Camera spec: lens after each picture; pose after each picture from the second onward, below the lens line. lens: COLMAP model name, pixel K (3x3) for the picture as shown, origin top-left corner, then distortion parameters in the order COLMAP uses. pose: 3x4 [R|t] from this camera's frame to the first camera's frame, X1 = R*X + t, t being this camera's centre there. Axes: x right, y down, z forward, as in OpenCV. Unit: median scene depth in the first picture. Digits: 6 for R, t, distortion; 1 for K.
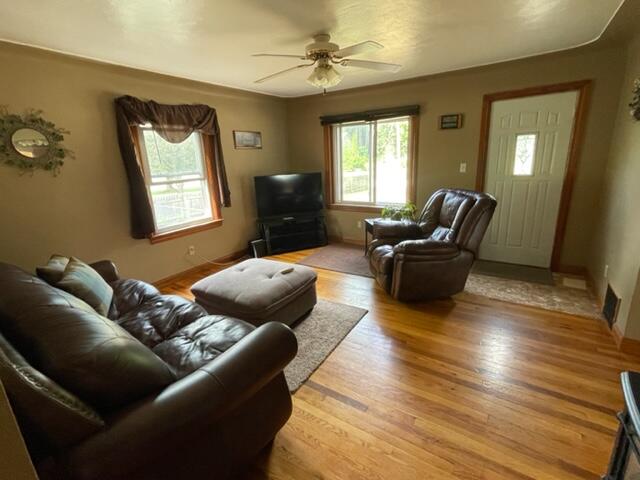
lens RADIAL K [[298.4, 0, 320.0], [0, 298.4, 239.2], [0, 0, 1]] dist [0.004109, 0.000838]
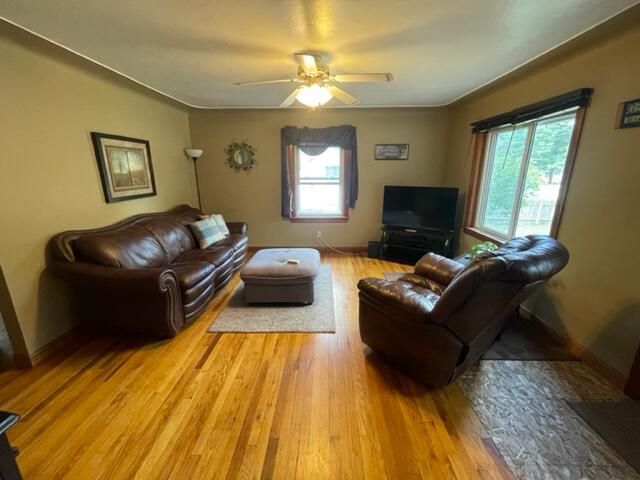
lens RADIAL K [[260.4, 0, 320.0], [0, 260.4, 238.8], [0, 0, 1]] dist [-0.003466, -0.000311]
pose [[0.525788, 0.256265, -0.811095, 0.549947], [-0.250702, 0.957870, 0.140121, -0.112922], [0.812832, 0.129669, 0.567882, 0.339677]]
